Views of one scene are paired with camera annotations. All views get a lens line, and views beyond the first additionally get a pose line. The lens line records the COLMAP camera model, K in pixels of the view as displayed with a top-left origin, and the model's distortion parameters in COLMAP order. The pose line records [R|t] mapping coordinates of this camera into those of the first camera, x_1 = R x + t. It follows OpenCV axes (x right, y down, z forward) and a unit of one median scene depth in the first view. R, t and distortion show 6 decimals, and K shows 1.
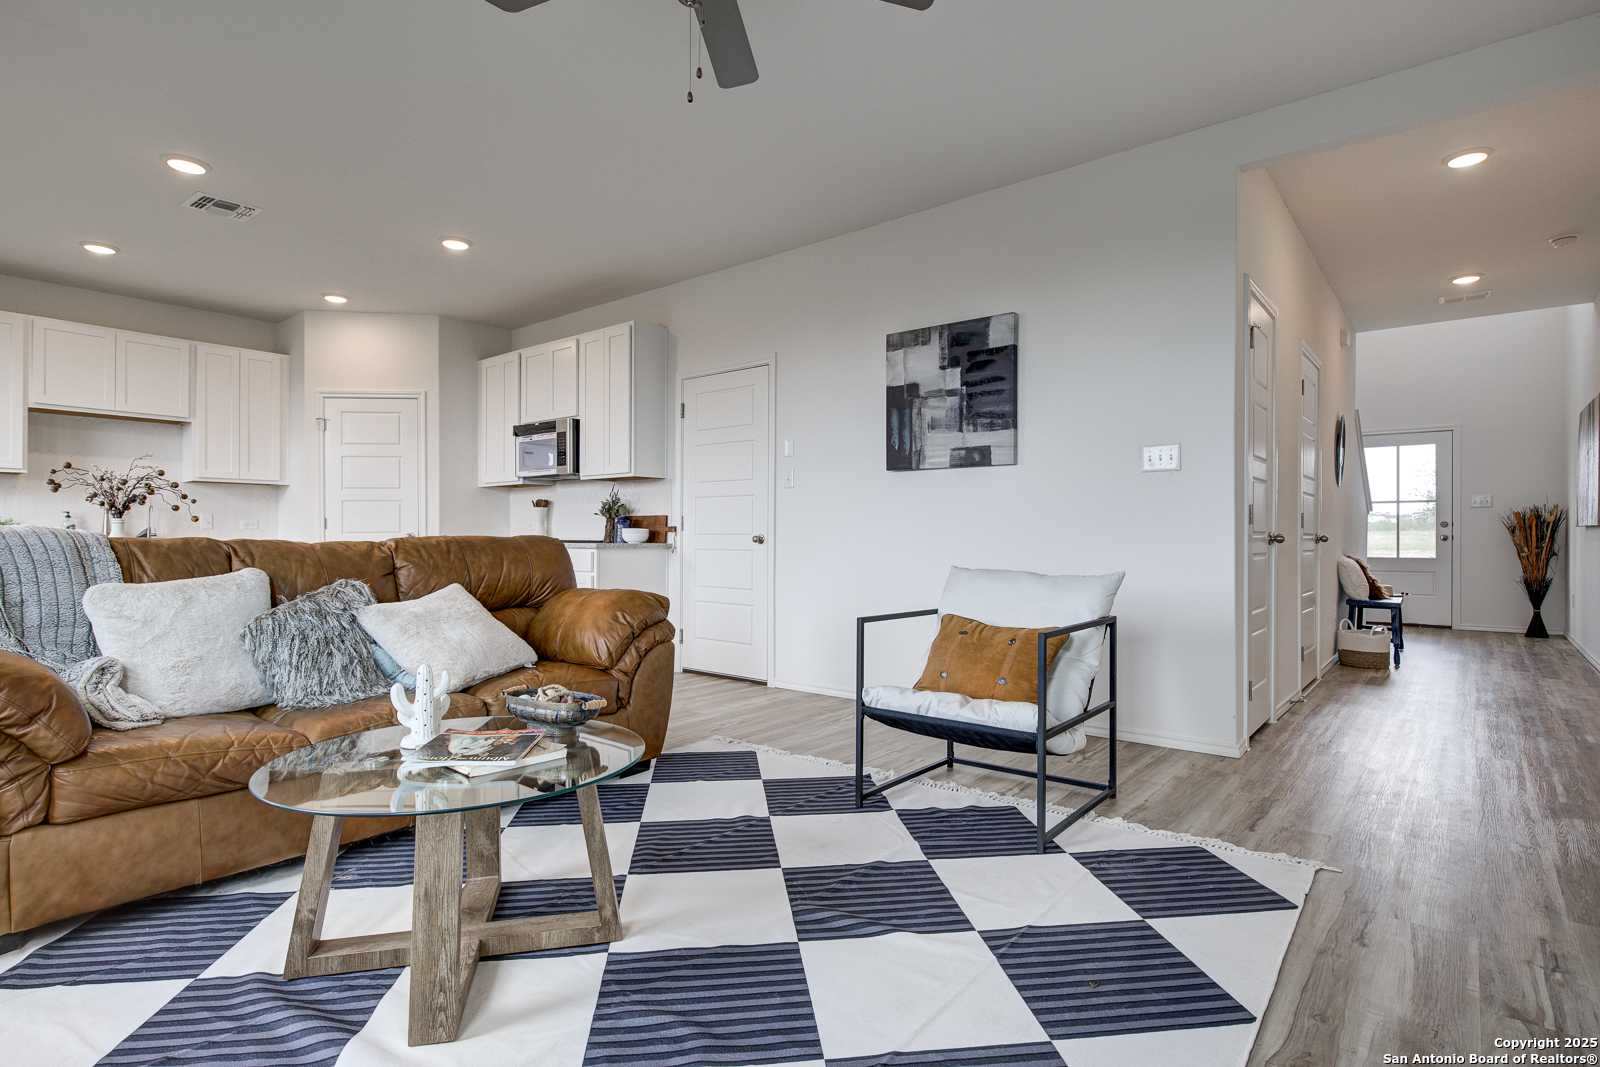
lens RADIAL K [[803.0, 0, 806.3], [0, 803.0, 532.7], [0, 0, 1]] dist [-0.001384, 0.001202]
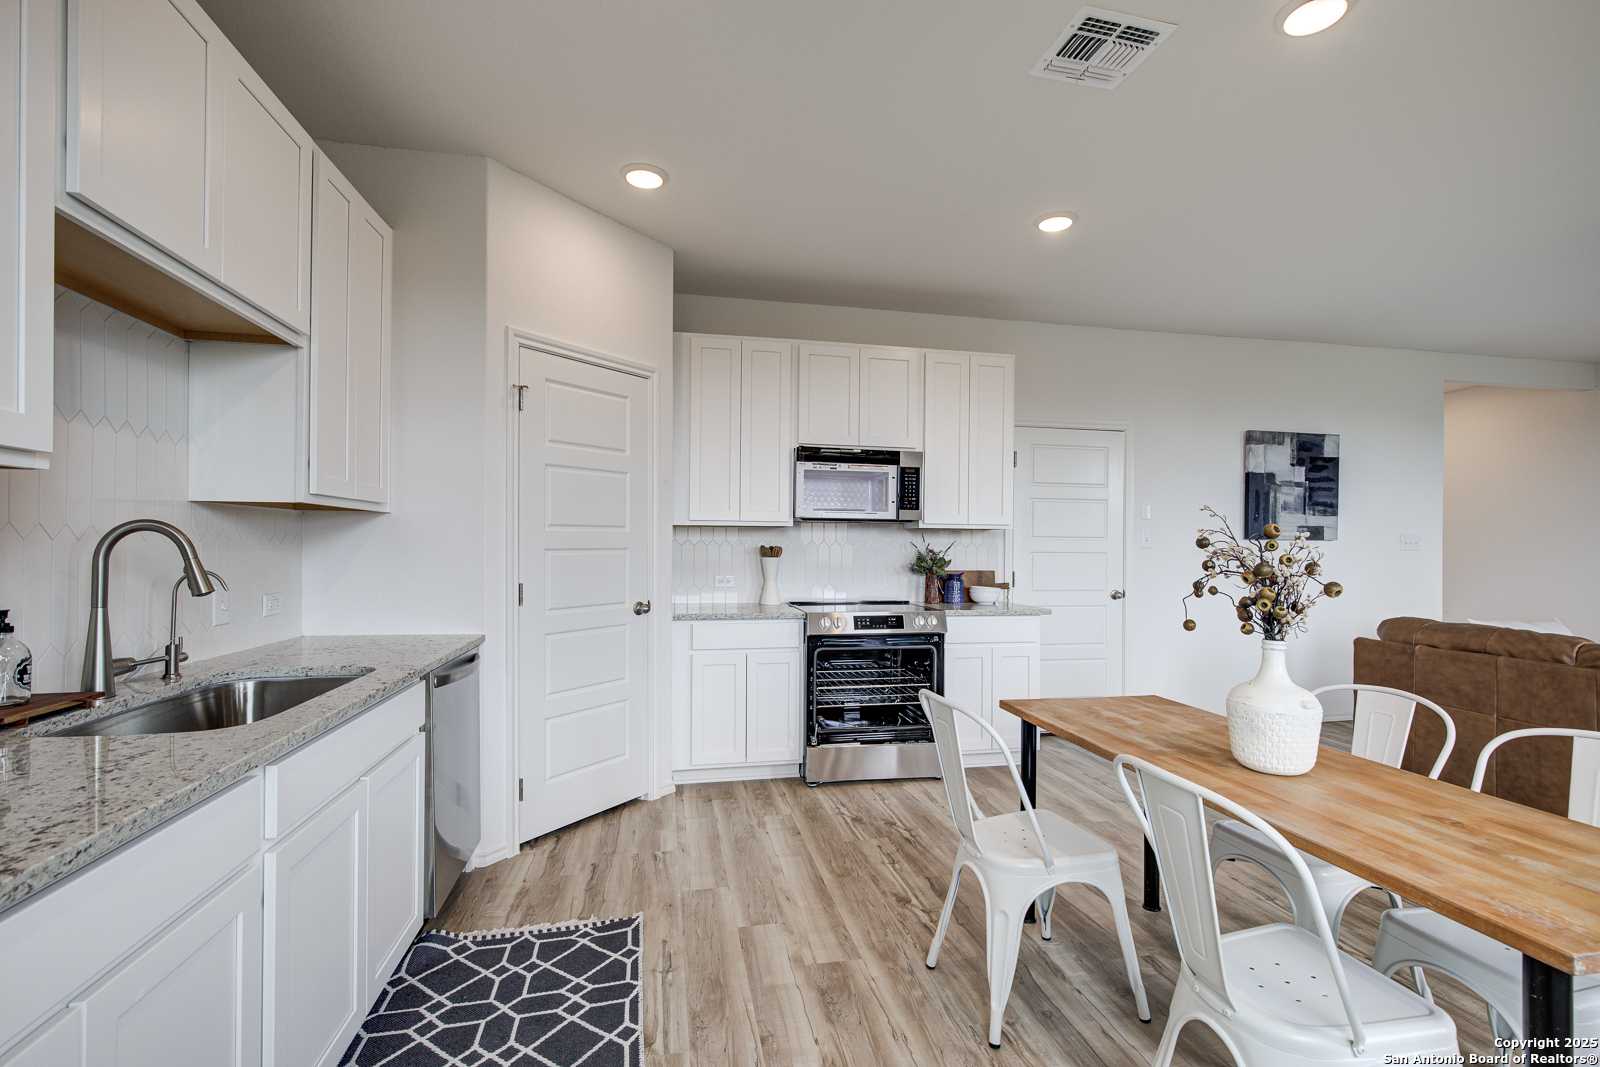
lens RADIAL K [[725.0, 0, 814.1], [0, 725.0, 542.1], [0, 0, 1]] dist [-0.002608, 0.001031]
pose [[0.628457, 0.006805, 0.777814, -1.217621], [-0.007928, 0.999966, -0.002343, -0.065626], [-0.777804, -0.004694, 0.628490, 0.829063]]
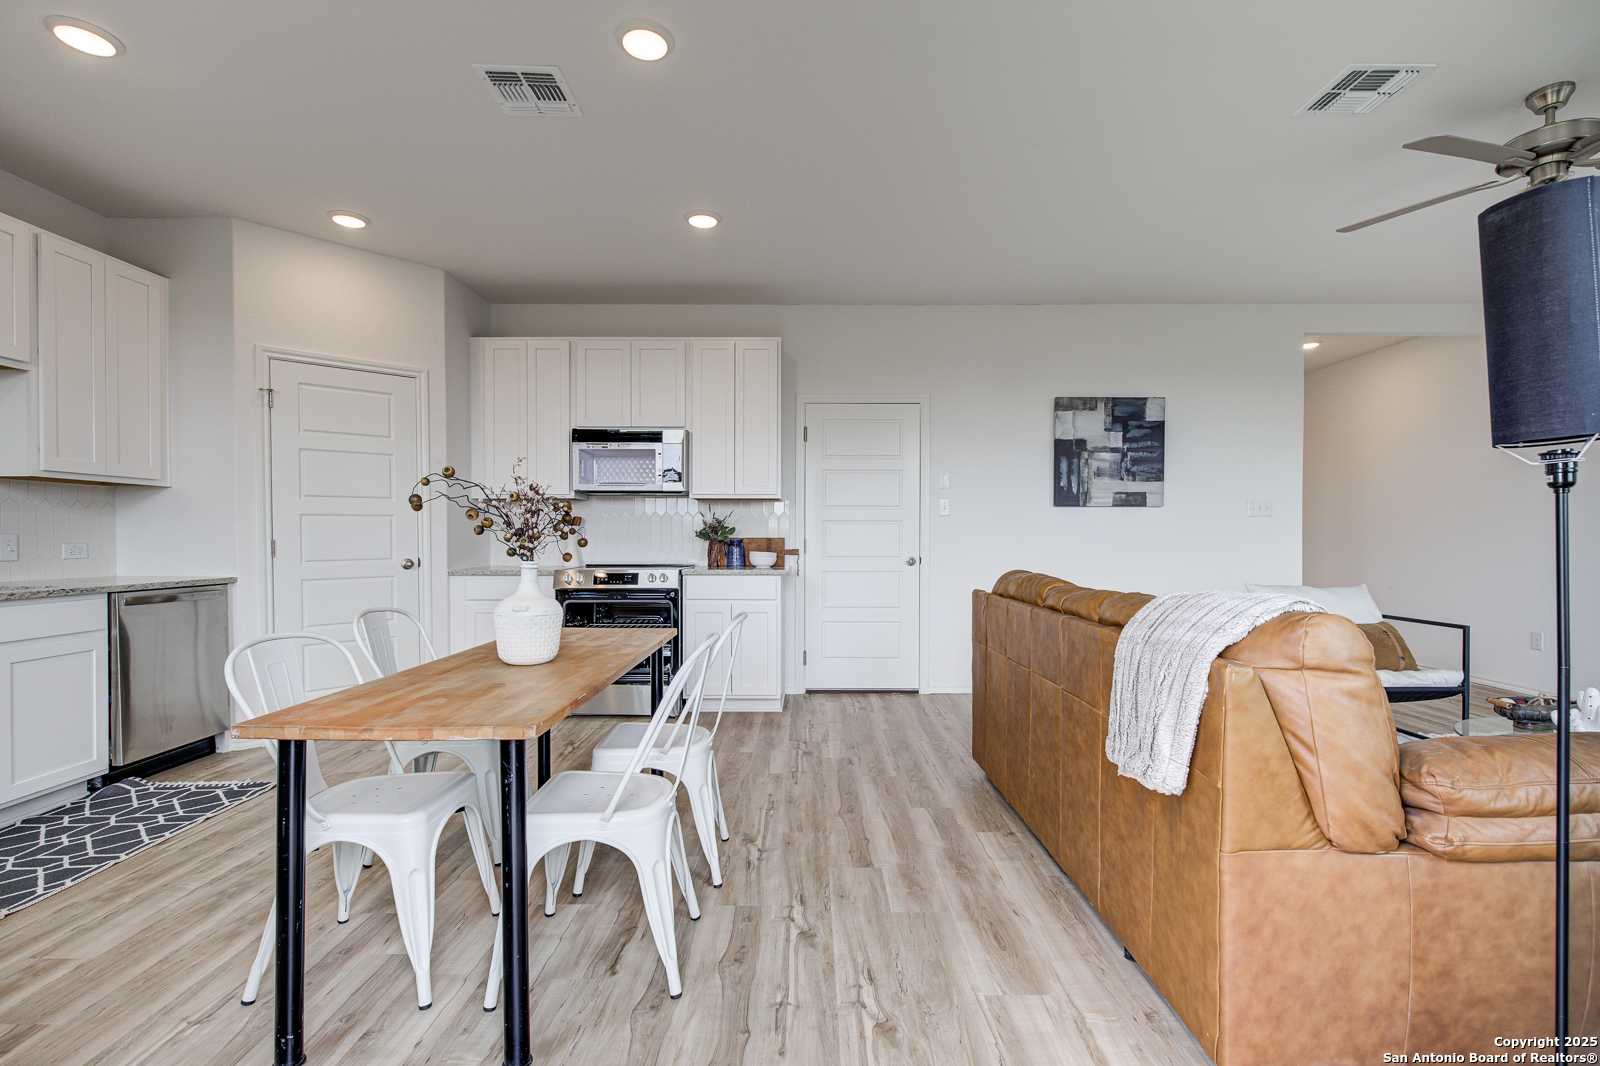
lens RADIAL K [[725.0, 0, 808.9], [0, 725.0, 540.9], [0, 0, 1]] dist [-0.002608, 0.001031]
pose [[0.774077, -0.006319, 0.633060, -0.922945], [-0.000058, 0.999949, 0.010052, -0.034932], [-0.633091, -0.007818, 0.774038, 0.375609]]
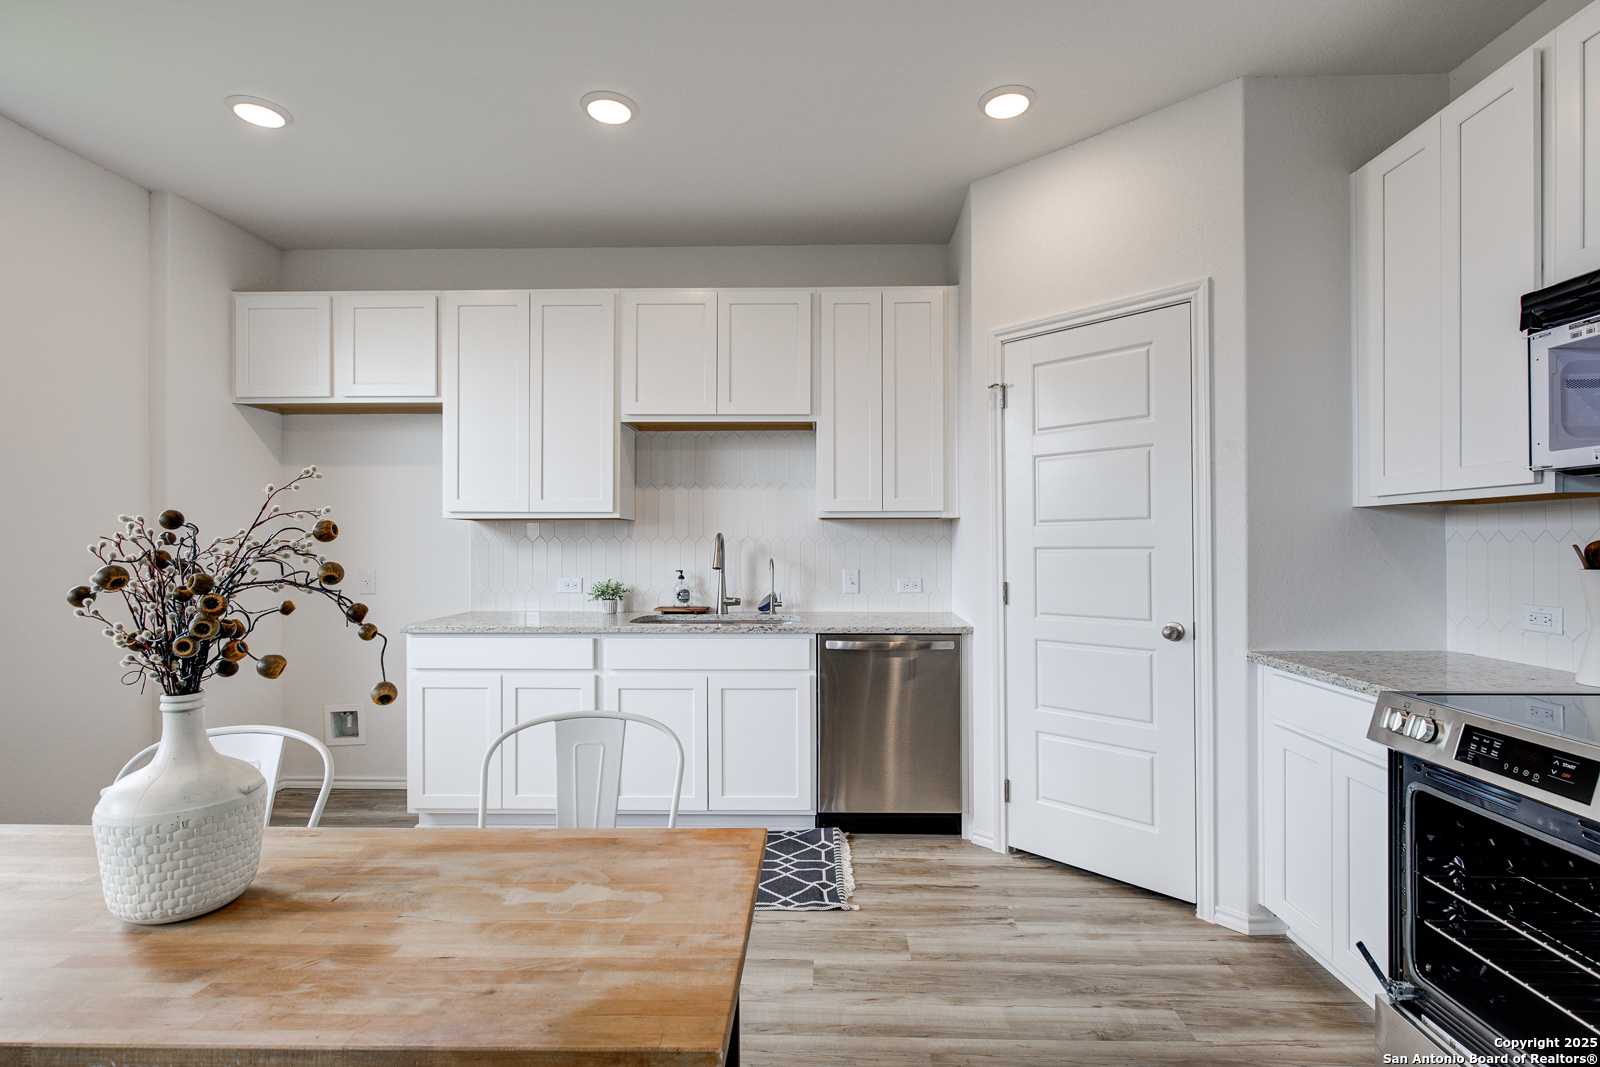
lens RADIAL K [[763.5, 0, 811.3], [0, 763.5, 542.6], [0, 0, 1]] dist [-0.004174, 0.000589]
pose [[0.615245, -0.003689, -0.788327, -0.434372], [0.005832, 0.999983, -0.000128, -0.064170], [0.788314, -0.004519, 0.615256, 0.889771]]
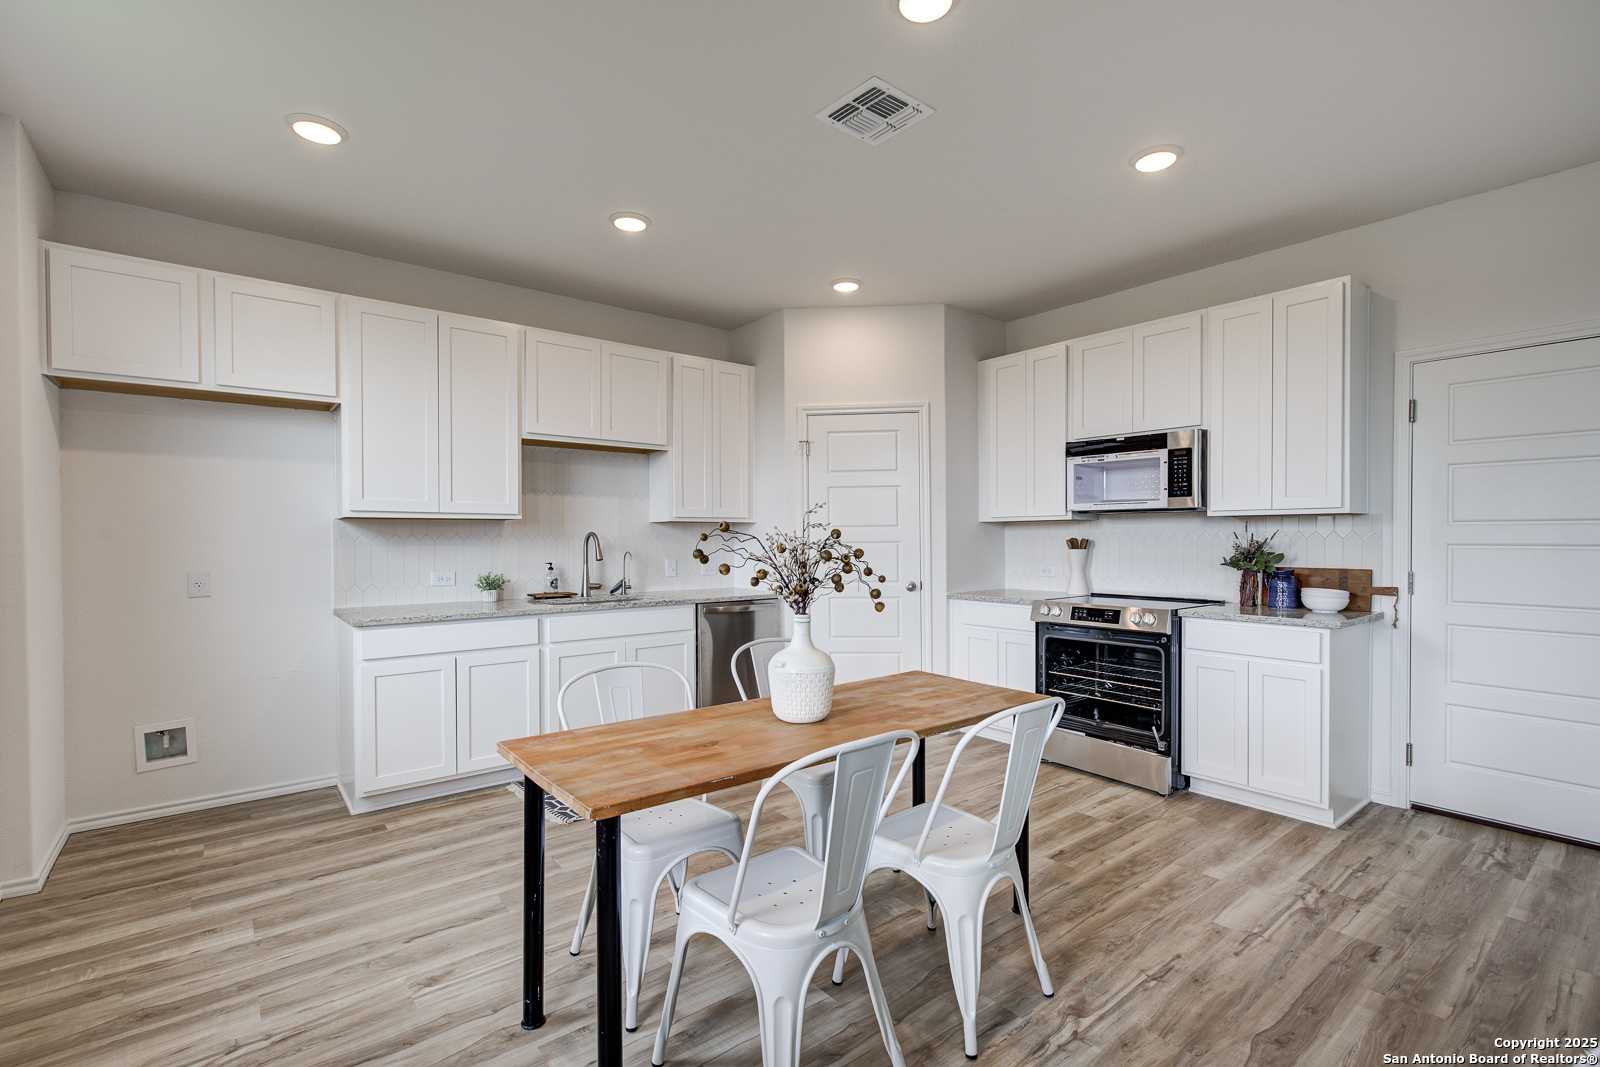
lens RADIAL K [[725.0, 0, 811.6], [0, 725.0, 544.9], [0, 0, 1]] dist [-0.002608, 0.001031]
pose [[0.979652, -0.004059, -0.200661, -0.654875], [0.006528, 0.999911, 0.011647, -0.067326], [0.200596, -0.012720, 0.979591, 0.413758]]
